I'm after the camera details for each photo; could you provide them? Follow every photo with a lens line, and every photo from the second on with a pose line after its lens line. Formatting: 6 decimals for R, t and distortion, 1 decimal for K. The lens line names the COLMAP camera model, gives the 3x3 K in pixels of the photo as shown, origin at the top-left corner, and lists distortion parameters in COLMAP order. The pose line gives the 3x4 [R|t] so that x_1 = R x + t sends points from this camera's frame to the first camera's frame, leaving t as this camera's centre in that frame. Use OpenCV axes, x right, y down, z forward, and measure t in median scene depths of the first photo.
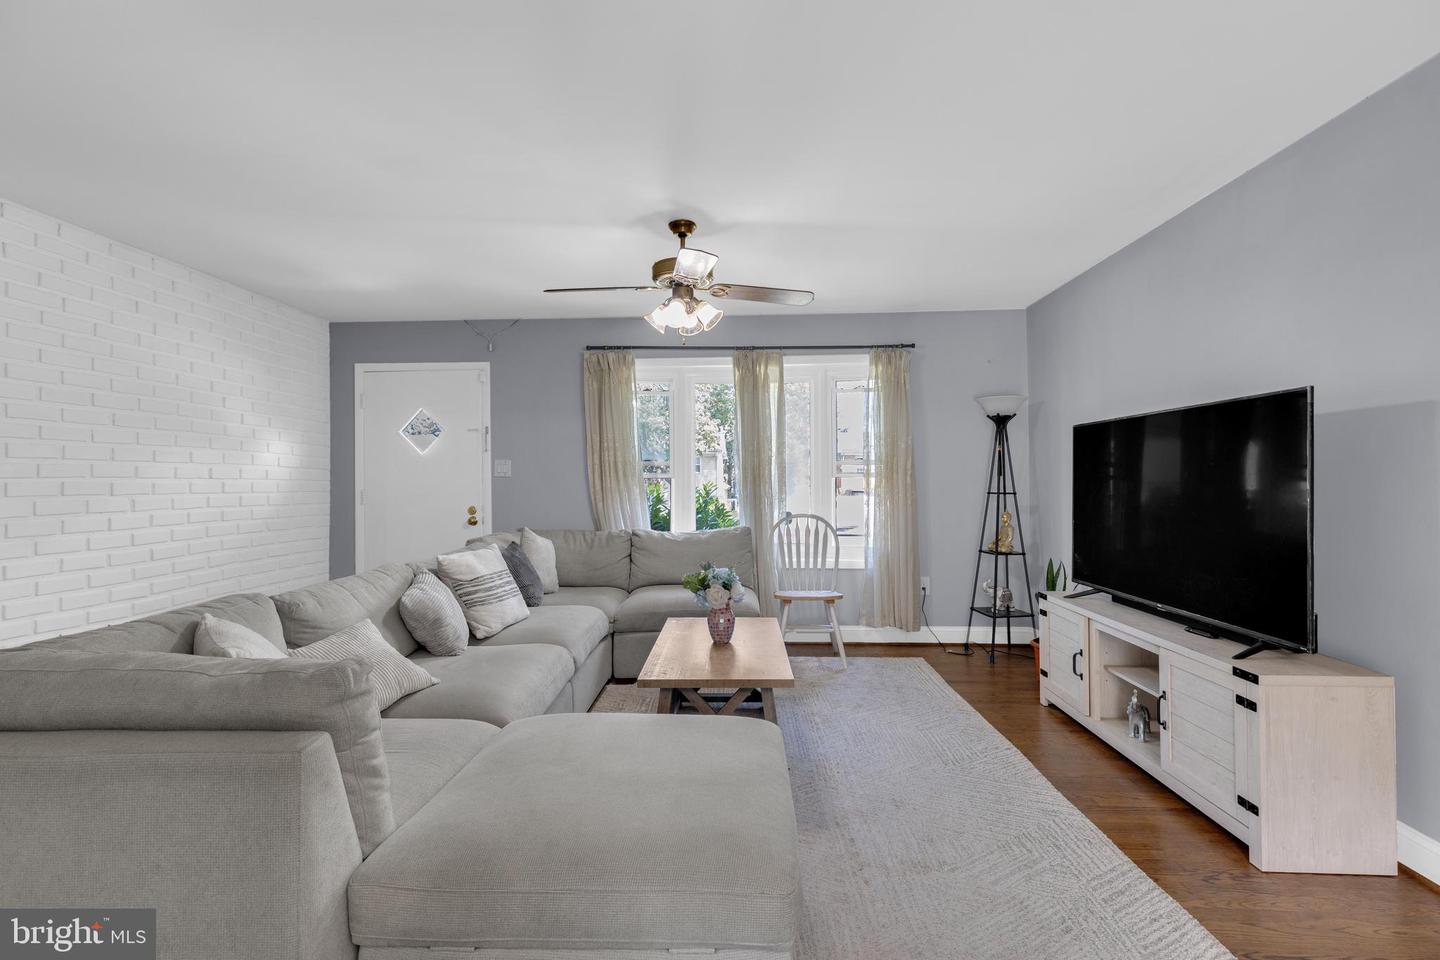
lens RADIAL K [[657.2, 0, 733.1], [0, 657.2, 471.3], [0, 0, 1]] dist [0.000175, 0.000116]
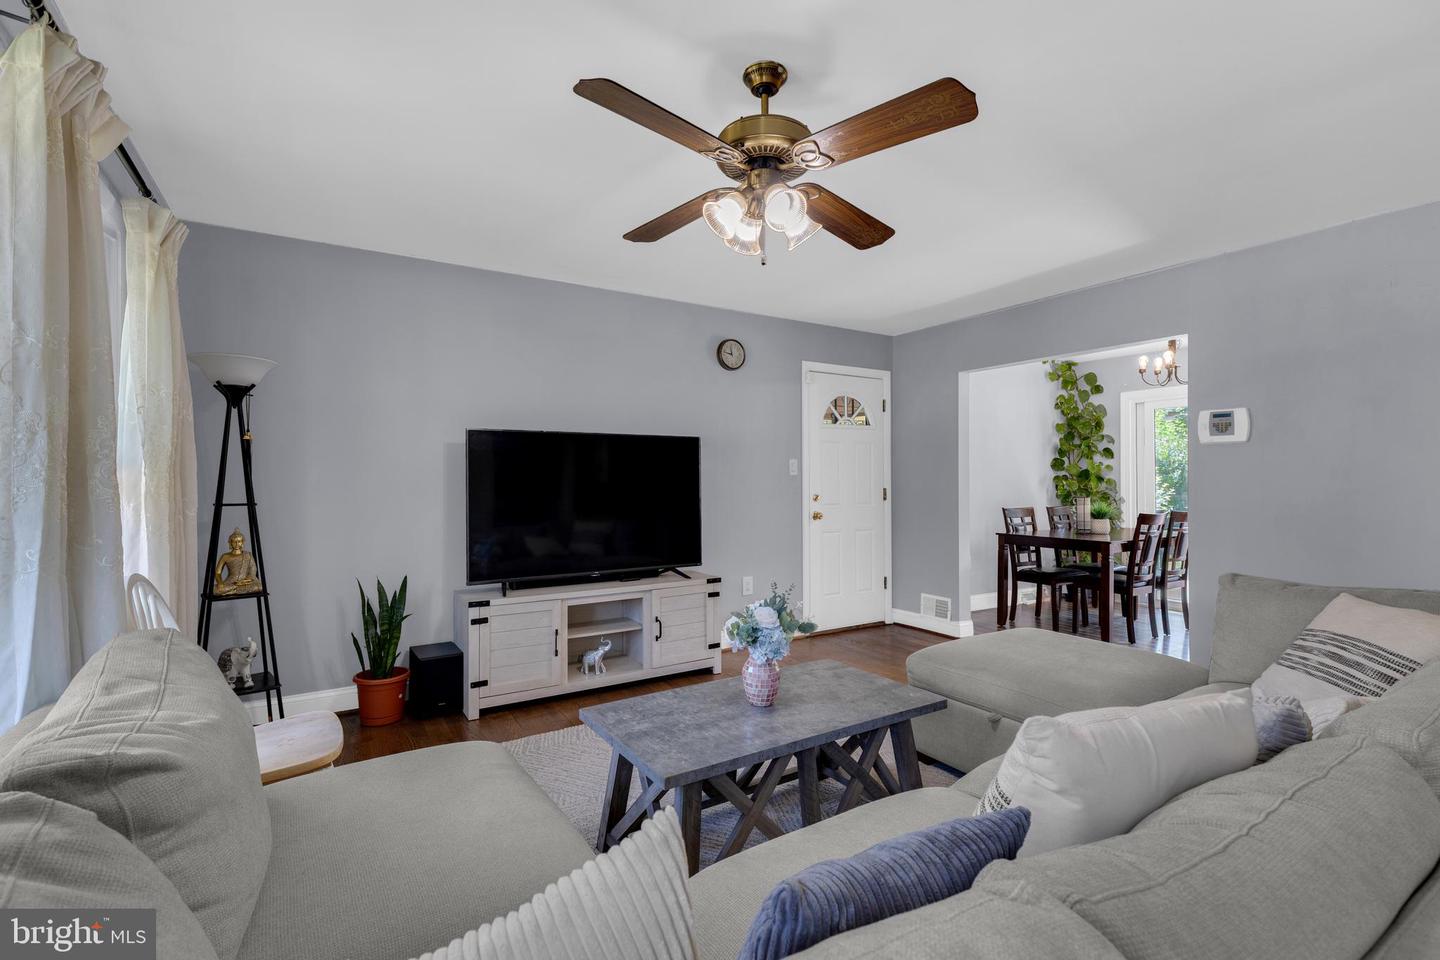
lens RADIAL K [[657.2, 0, 733.1], [0, 657.2, 471.3], [0, 0, 1]] dist [0.000175, 0.000116]
pose [[-0.550073, 0.015323, 0.834976, -0.869437], [-0.009229, 0.999659, -0.024425, 0.027870], [-0.835066, -0.021142, -0.549744, 1.957277]]
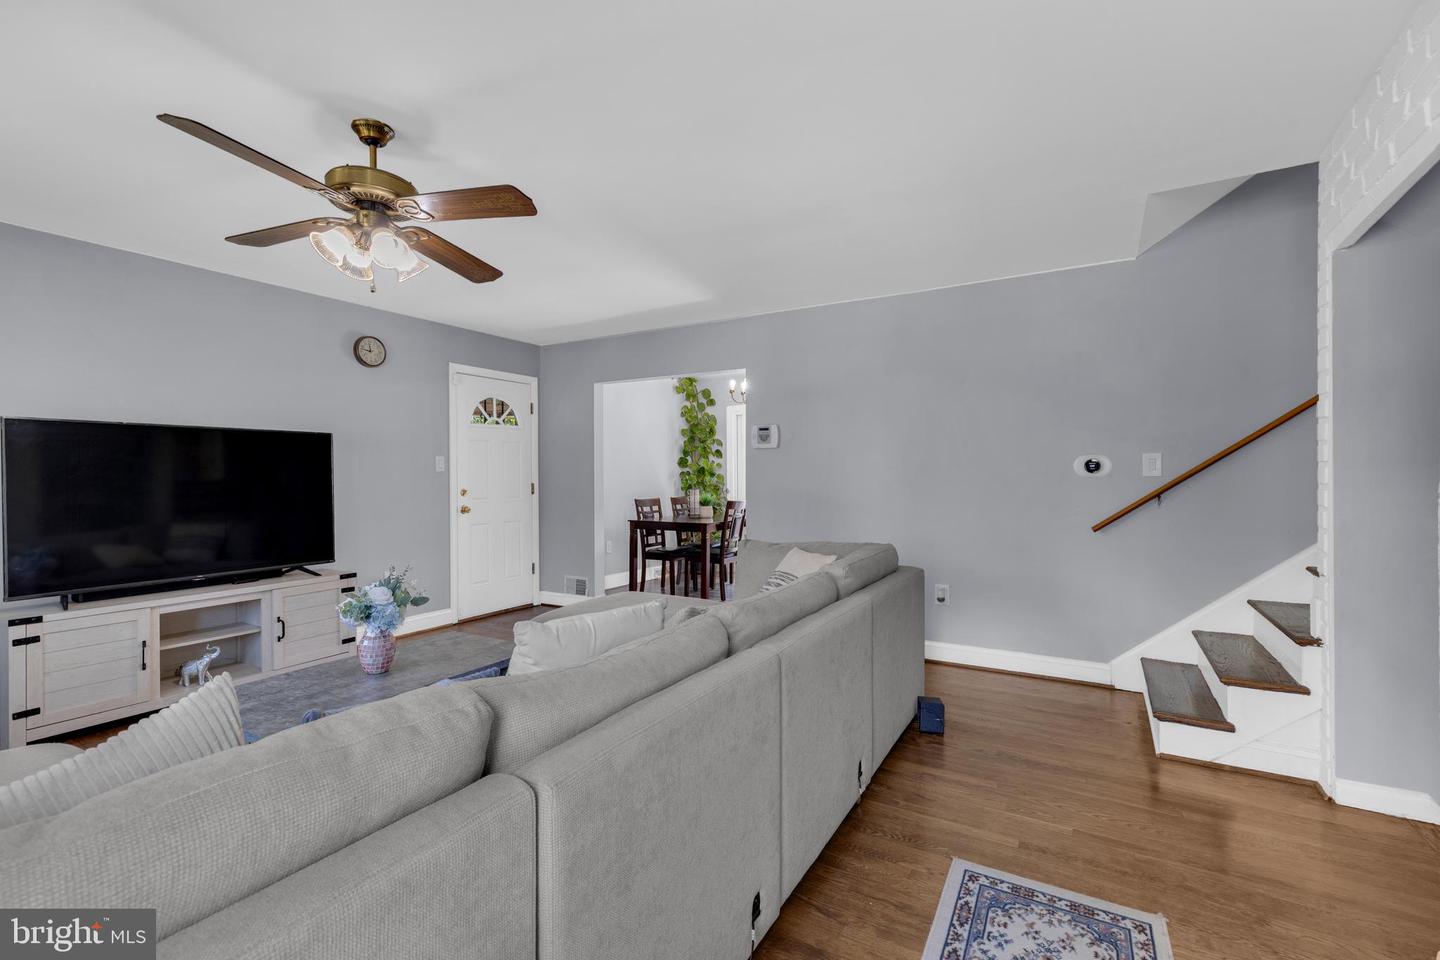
lens RADIAL K [[631.9, 0, 721.6], [0, 631.9, 475.4], [0, 0, 1]] dist [0.002204, 0.000763]
pose [[-0.871583, 0.005954, 0.490212, -1.105277], [-0.000573, 0.999913, -0.013165, 0.027772], [-0.490248, -0.011756, -0.871504, 2.031352]]
